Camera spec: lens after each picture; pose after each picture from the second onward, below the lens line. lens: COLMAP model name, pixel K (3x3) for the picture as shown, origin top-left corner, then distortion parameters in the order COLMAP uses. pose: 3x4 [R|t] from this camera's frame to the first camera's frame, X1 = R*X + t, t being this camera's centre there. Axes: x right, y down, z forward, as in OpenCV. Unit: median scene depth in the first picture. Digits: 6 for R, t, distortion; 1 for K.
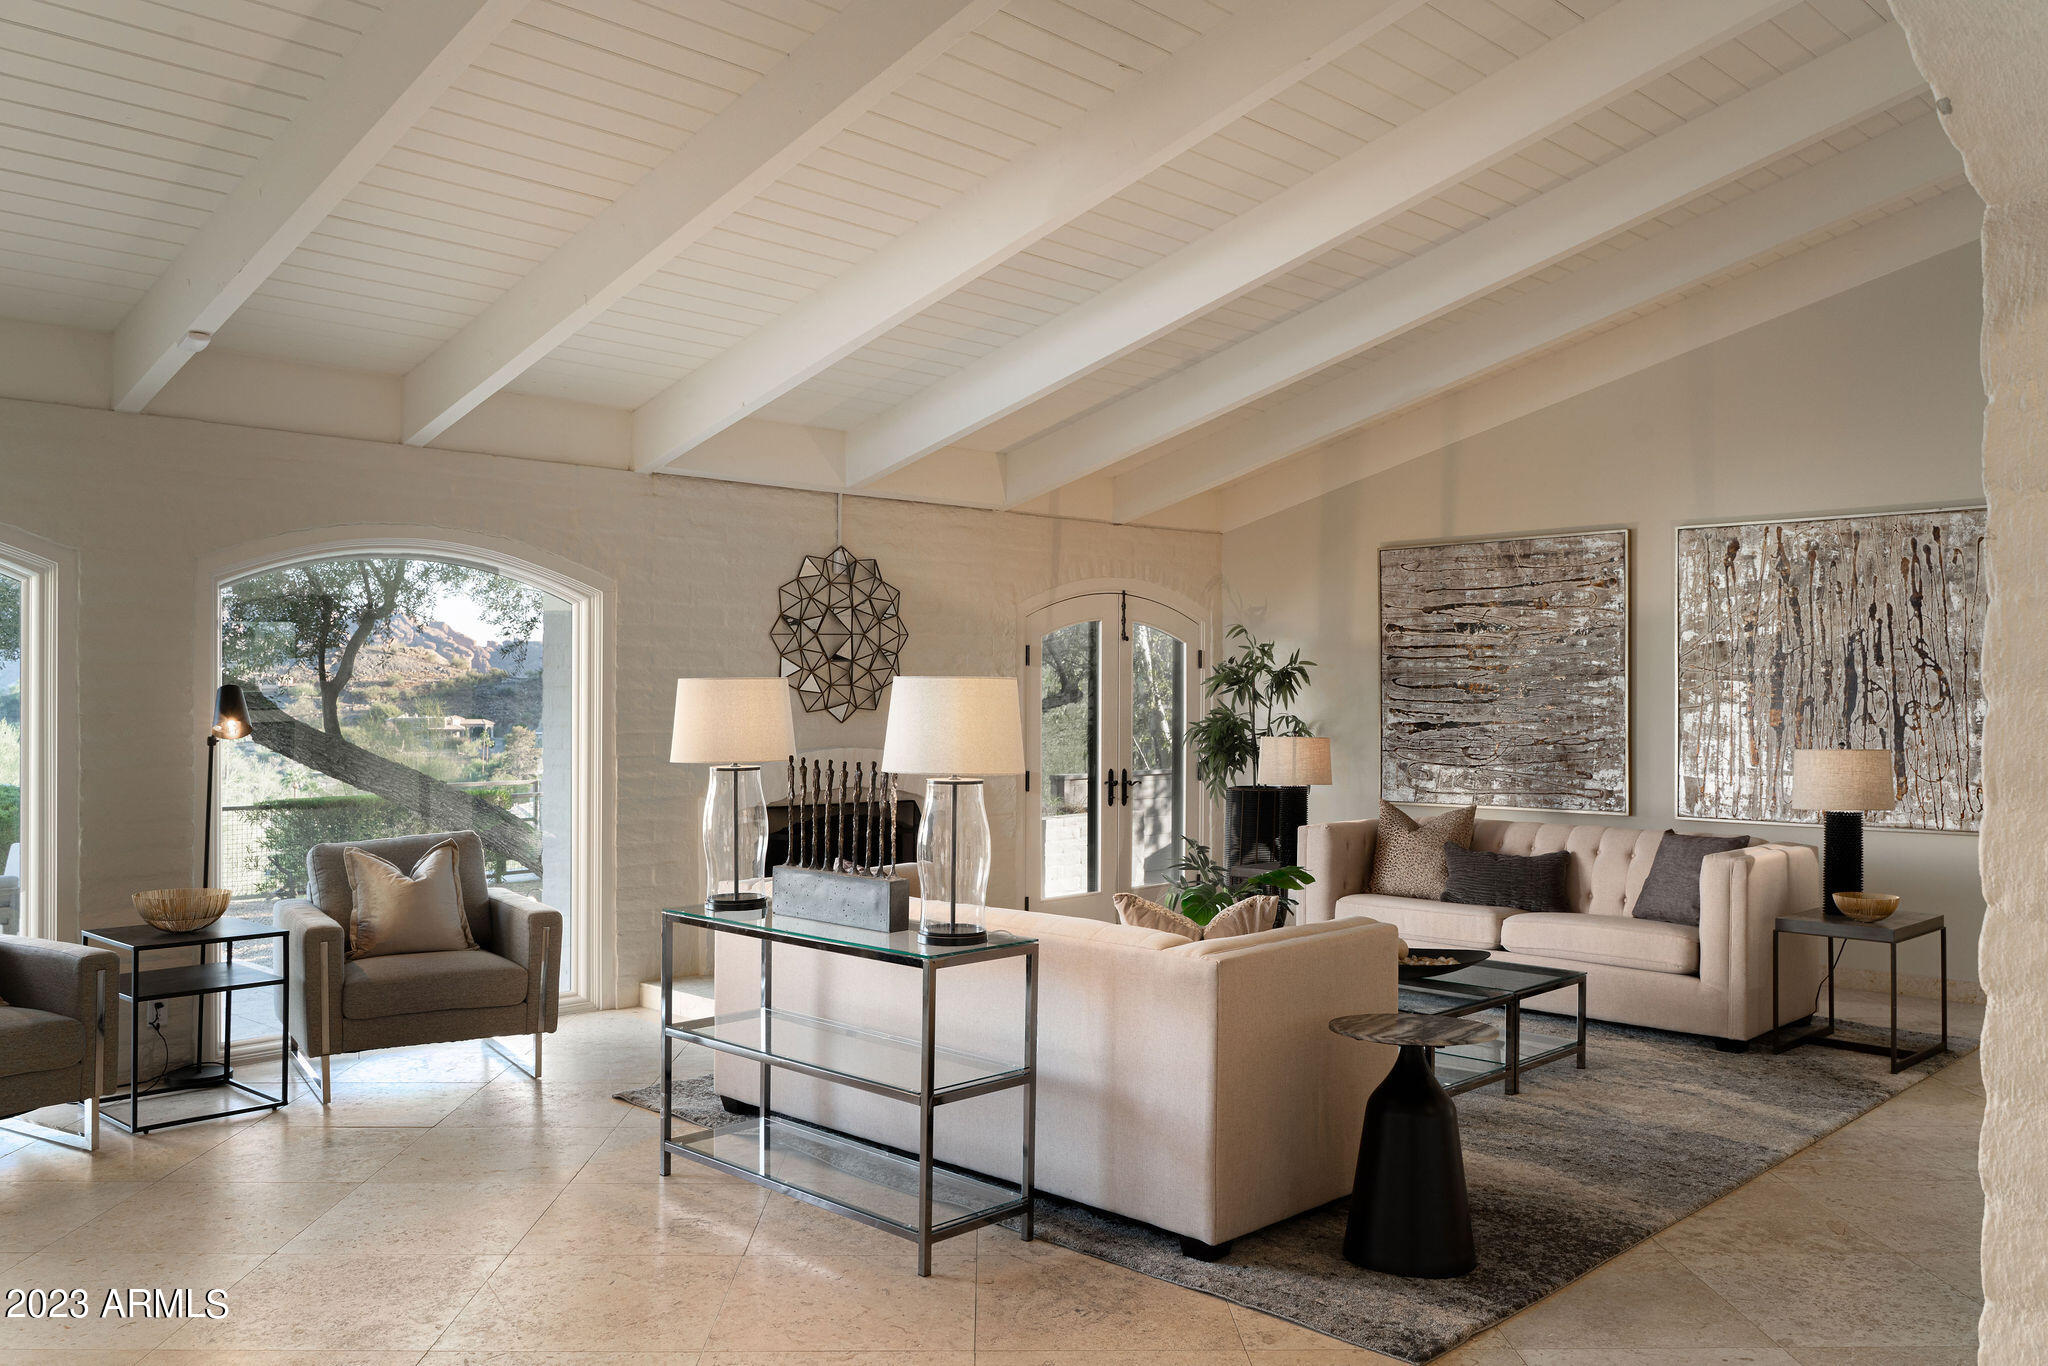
lens RADIAL K [[1663.2, 0, 1020.0], [0, 1663.2, 687.9], [0, 0, 1]] dist [-0.004115, -0.000267]
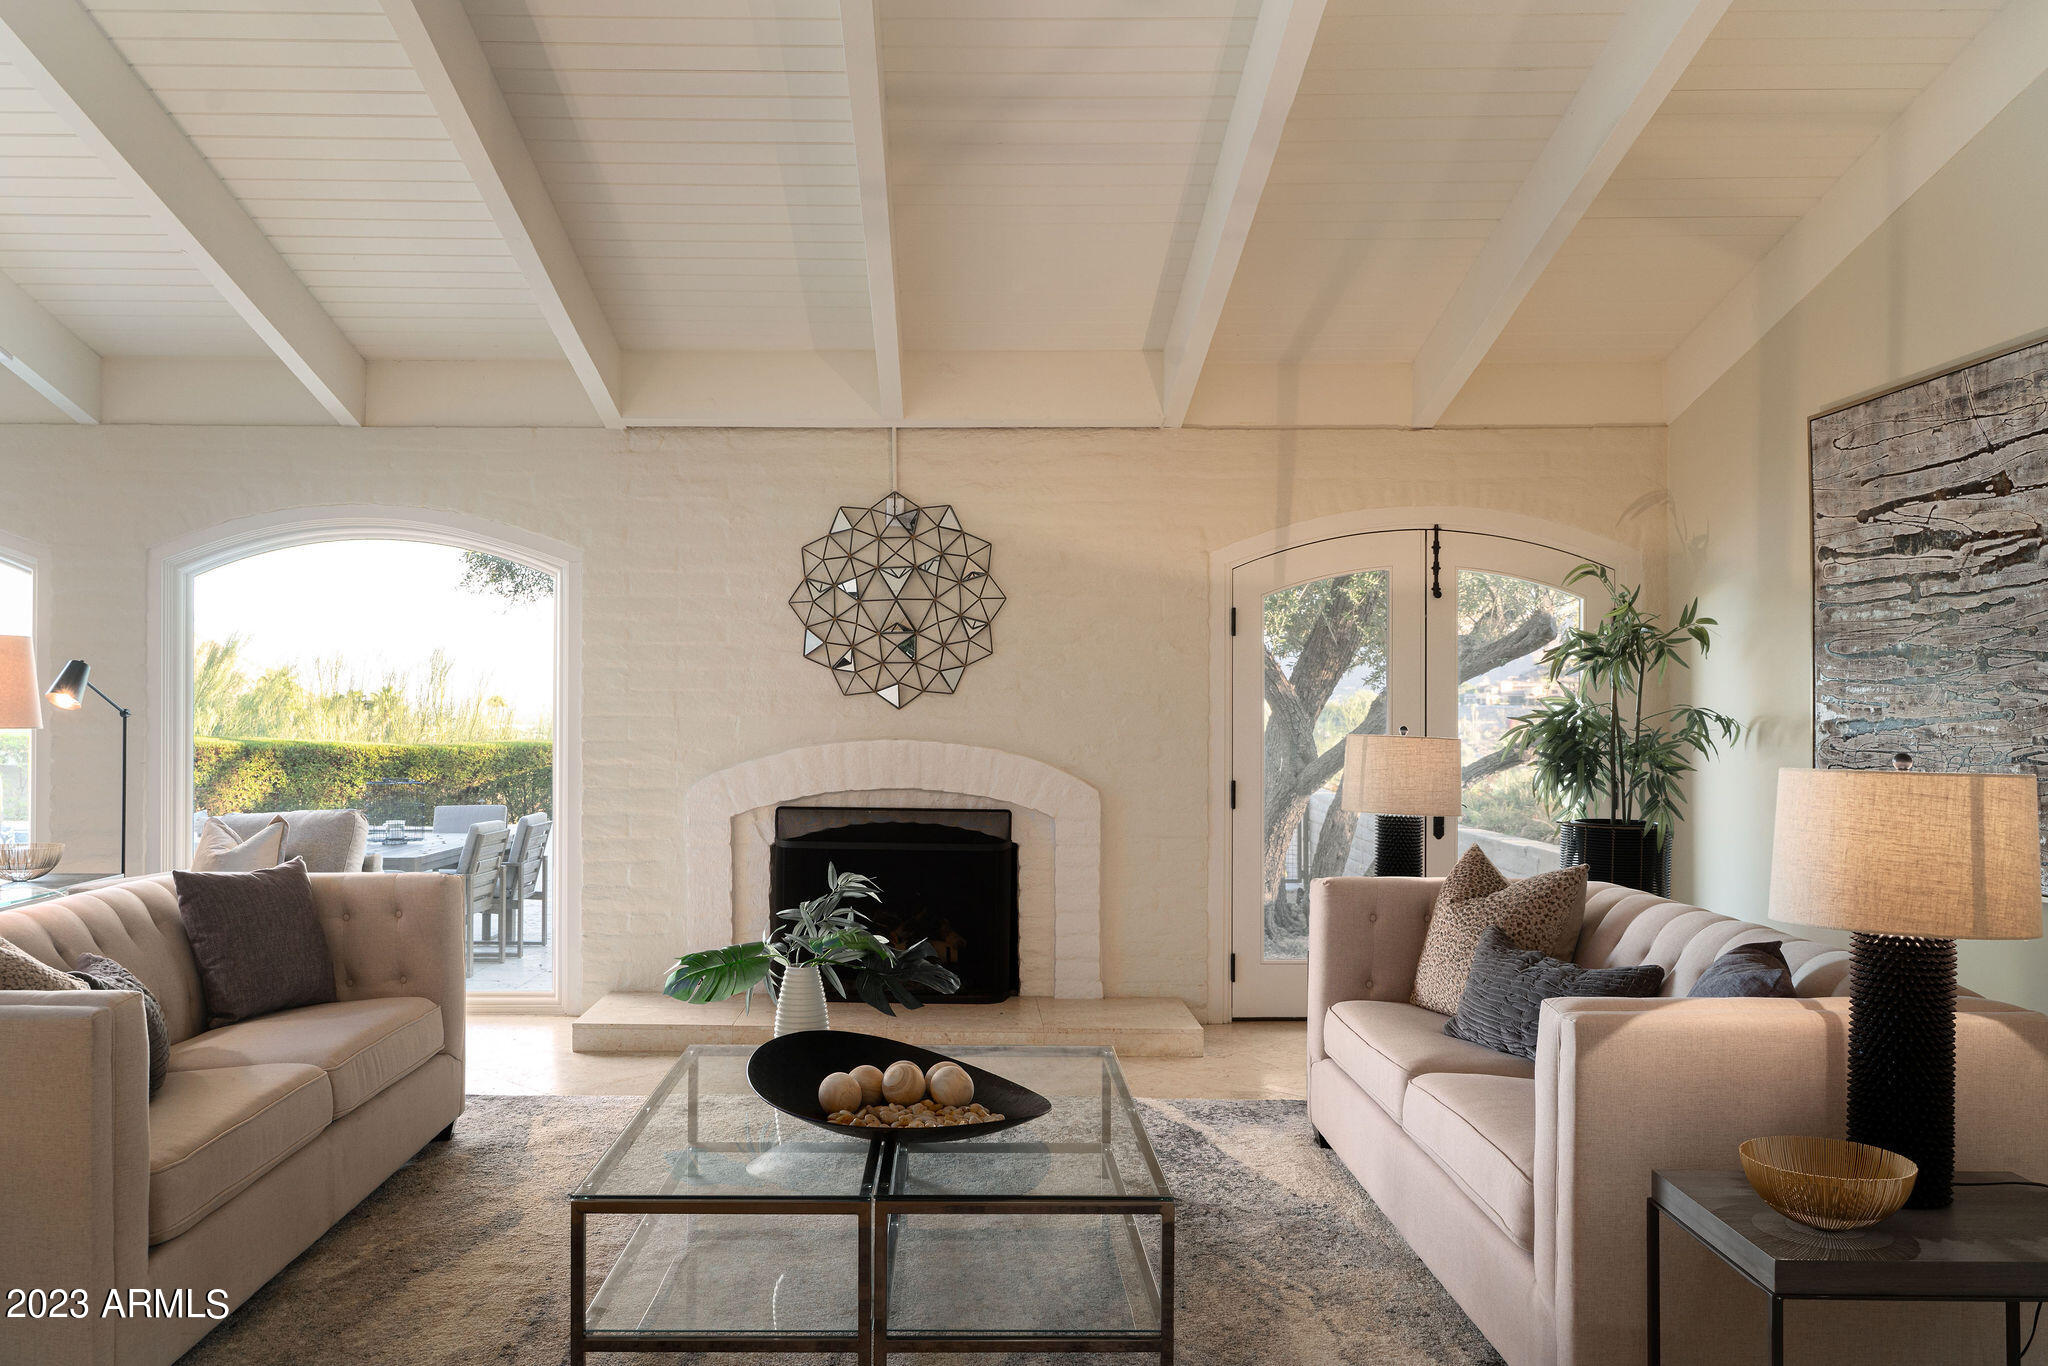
lens RADIAL K [[1663.2, 0, 1020.6], [0, 1663.2, 683.2], [0, 0, 1]] dist [-0.004115, -0.000267]
pose [[0.692101, -0.007182, -0.721765, 0.513483], [-0.000662, 0.999944, -0.010584, 0.016776], [0.721801, 0.007803, 0.692057, 0.473853]]
